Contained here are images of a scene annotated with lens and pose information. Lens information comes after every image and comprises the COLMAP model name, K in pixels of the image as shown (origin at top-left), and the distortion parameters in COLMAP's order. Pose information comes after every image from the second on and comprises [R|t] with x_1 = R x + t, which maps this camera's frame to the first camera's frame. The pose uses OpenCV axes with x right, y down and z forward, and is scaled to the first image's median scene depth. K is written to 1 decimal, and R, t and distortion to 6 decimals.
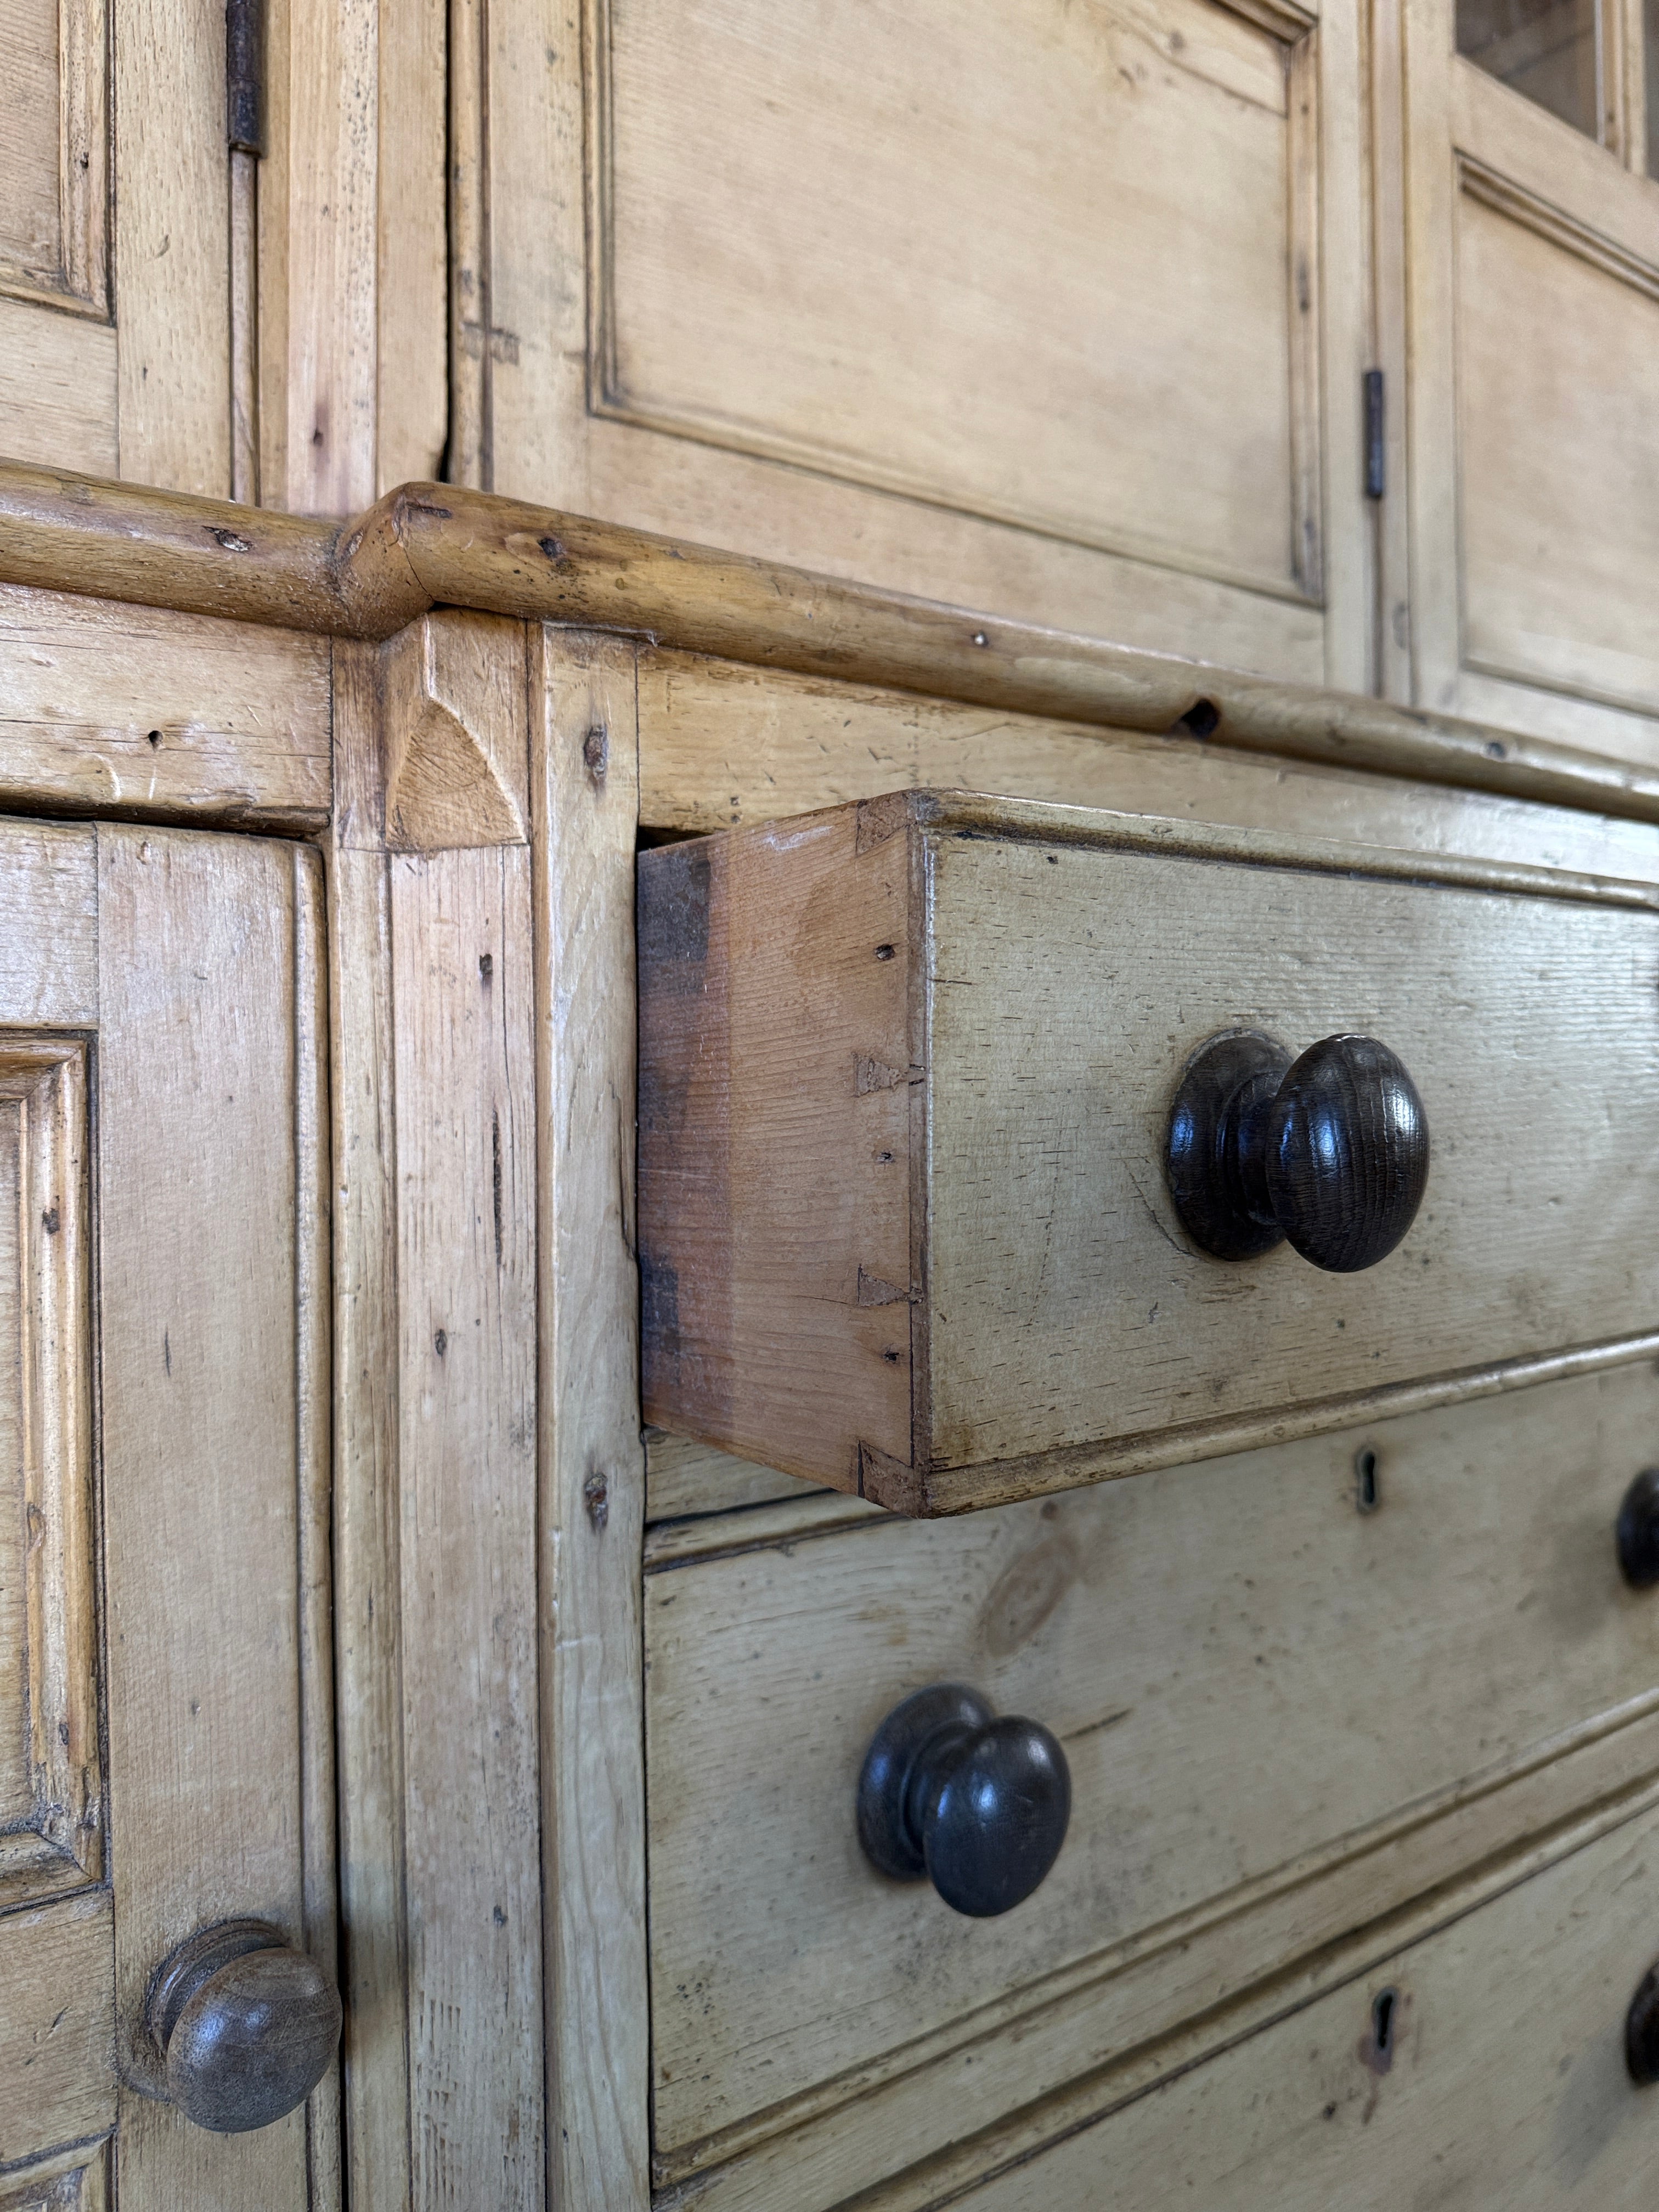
lens RADIAL K [[1630.7, 0, 833.6], [0, 1630.7, 1111.8], [0, 0, 1]] dist [-0.001541, -0.038299]
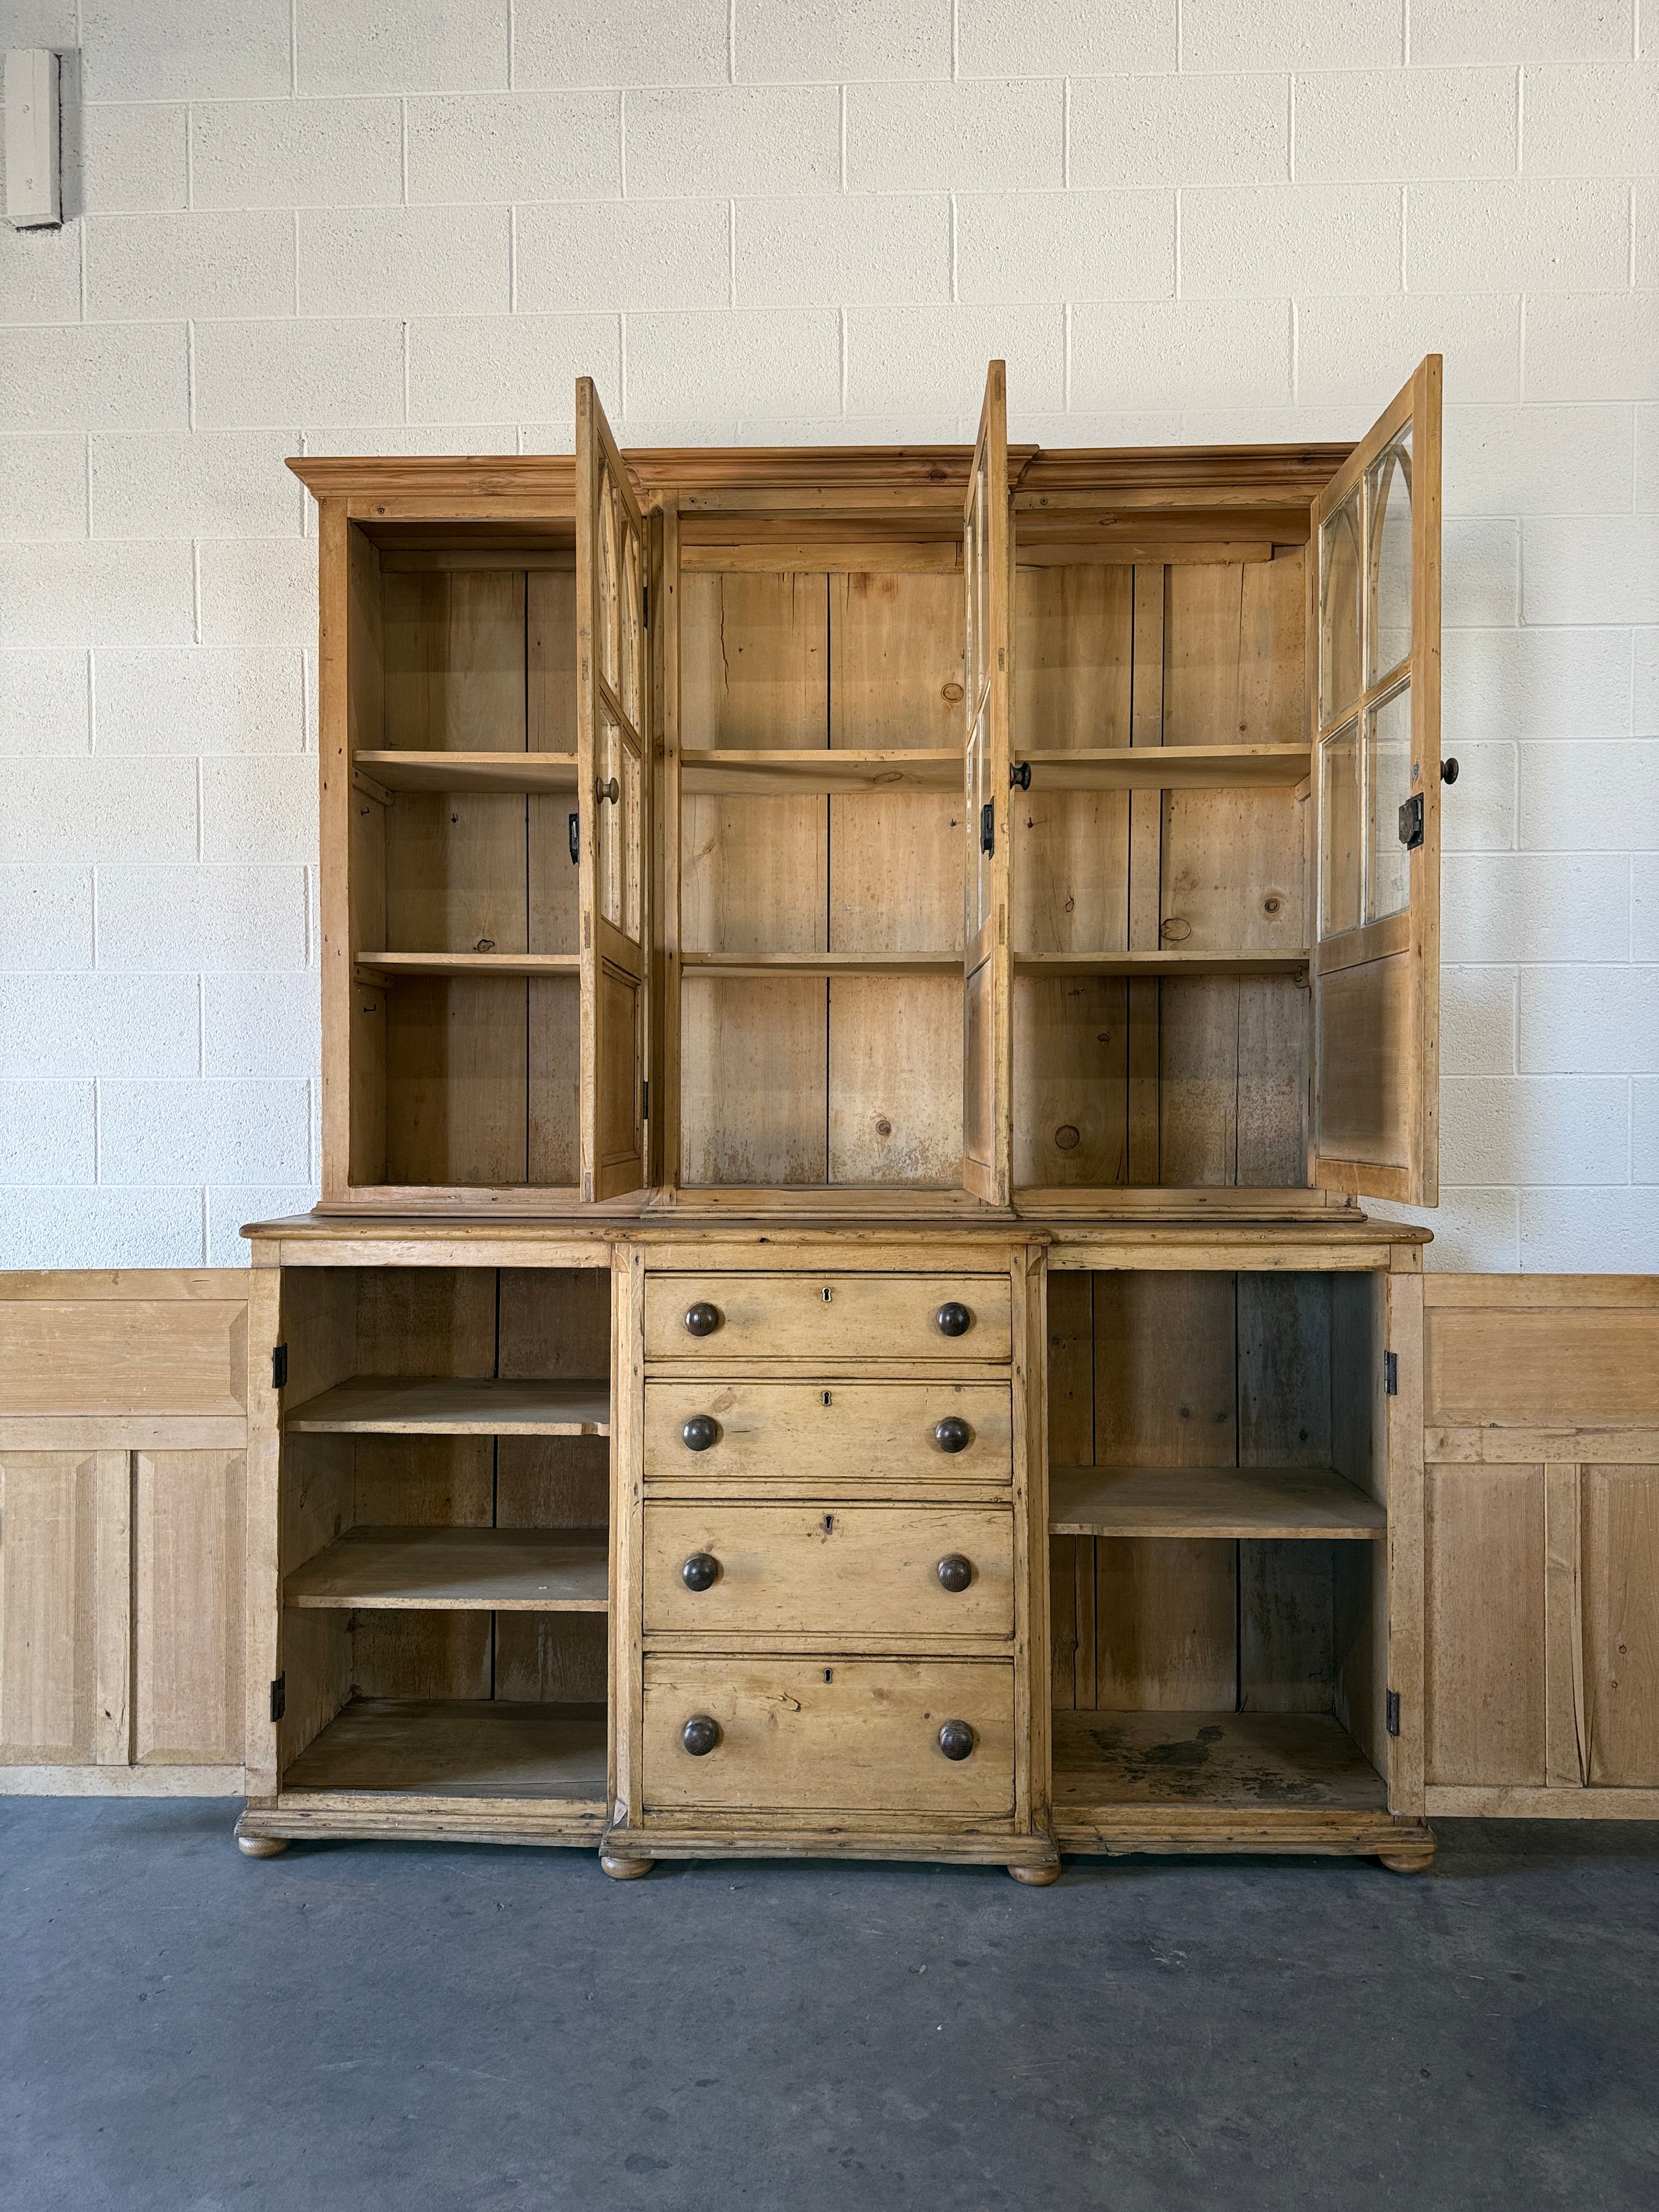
lens RADIAL K [[1526.5, 0, 823.9], [0, 1526.5, 1111.6], [0, 0, 1]] dist [0.096833, -0.145440]
pose [[0.771775, 0.004421, -0.635880, 3.204503], [-0.017789, 0.999735, -0.014640, -0.539252], [0.635646, 0.022611, 0.771649, -2.446383]]
